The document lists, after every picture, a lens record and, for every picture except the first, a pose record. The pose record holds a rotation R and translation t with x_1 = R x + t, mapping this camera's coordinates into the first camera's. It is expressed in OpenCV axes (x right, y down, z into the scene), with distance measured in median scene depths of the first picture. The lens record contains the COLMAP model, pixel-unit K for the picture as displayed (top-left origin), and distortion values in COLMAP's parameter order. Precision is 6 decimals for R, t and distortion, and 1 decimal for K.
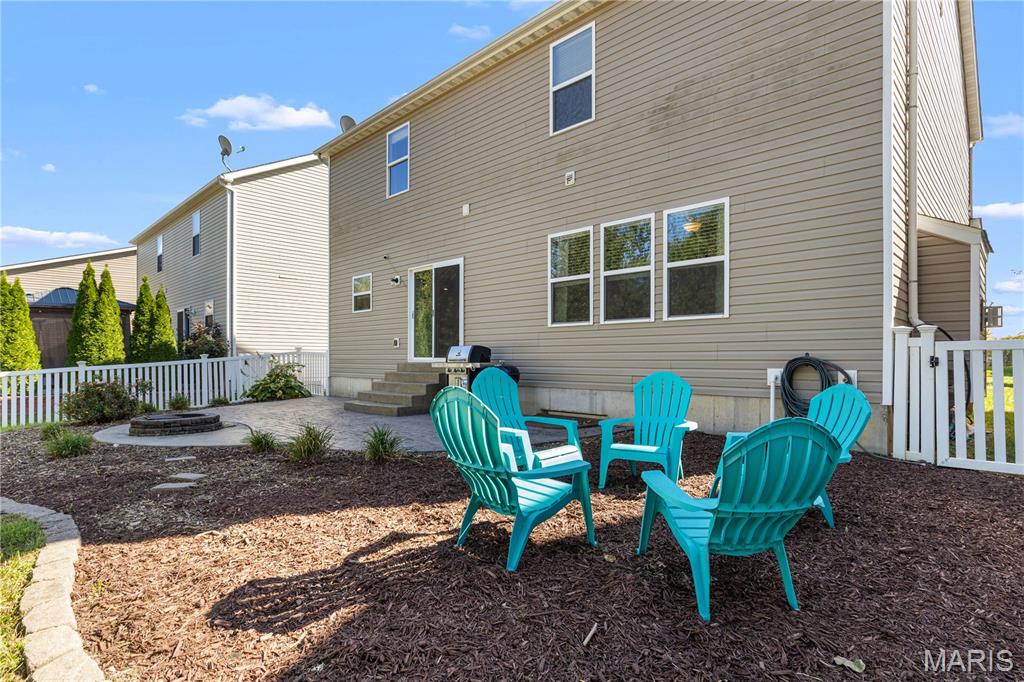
lens RADIAL K [[537.8, 0, 538.1], [0, 537.8, 358.7], [0, 0, 1]] dist [-0.000779, -0.000047]
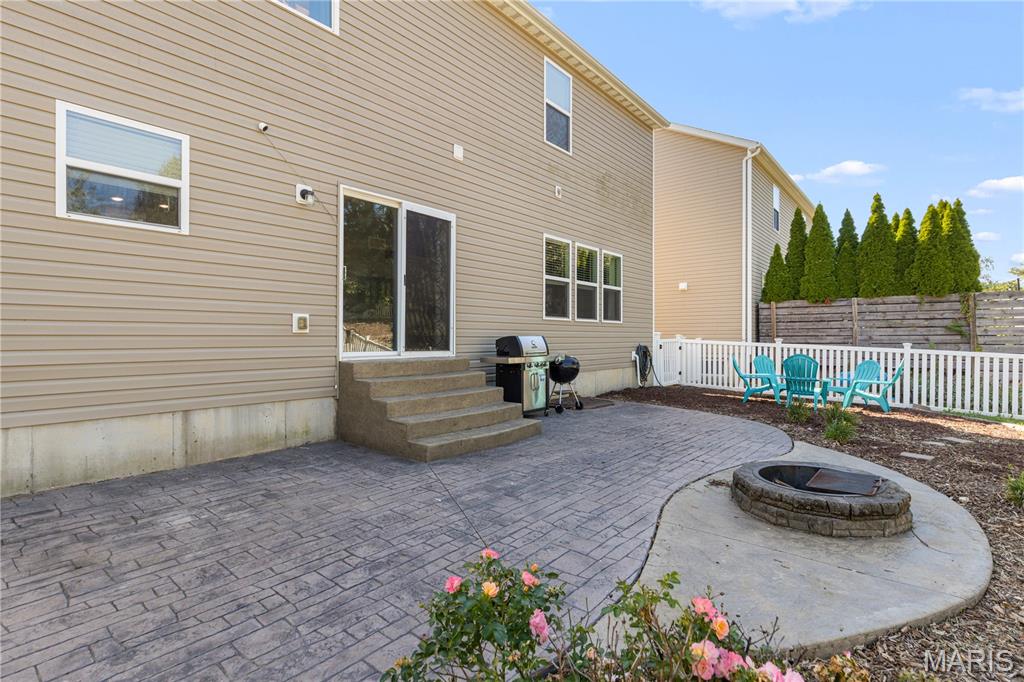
lens RADIAL K [[496.3, 0, 515.1], [0, 496.3, 338.1], [0, 0, 1]] dist [-0.003721, 0.000164]
pose [[-0.057714, -0.001743, 0.998332, -1.026664], [-0.006034, 0.999981, 0.001397, -0.024616], [-0.998315, -0.005943, -0.057723, 1.189174]]
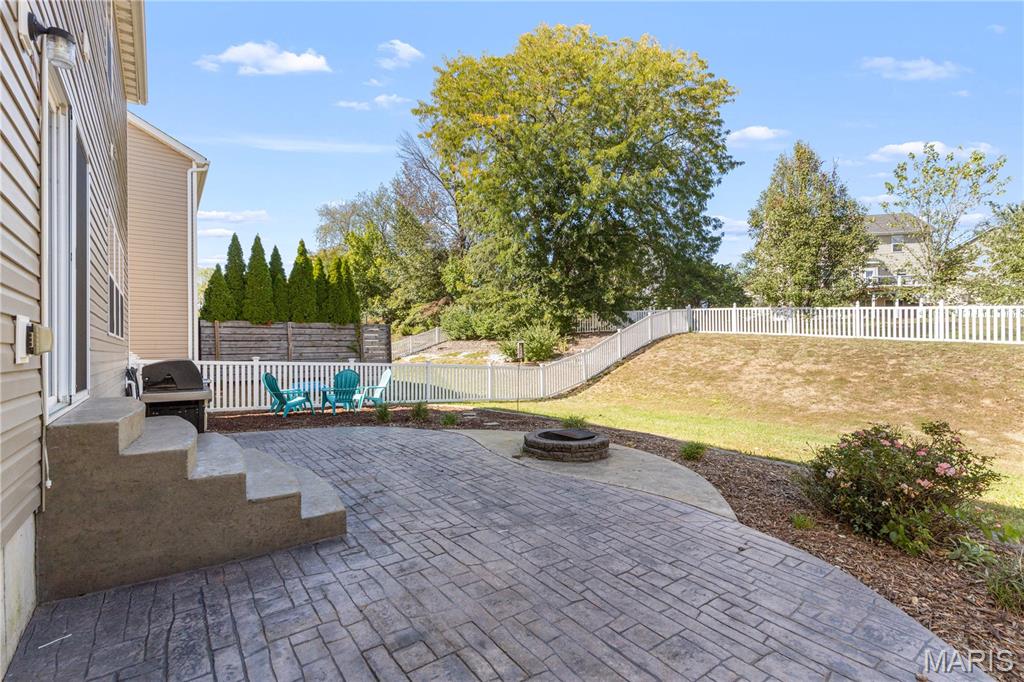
lens RADIAL K [[465.7, 0, 504.8], [0, 465.7, 345.4], [0, 0, 1]] dist [0.001859, -0.000318]
pose [[-0.982376, 0.011994, 0.186531, -0.658053], [0.009486, 0.999852, -0.014335, -0.033466], [-0.186675, -0.012313, -0.982345, 1.628348]]
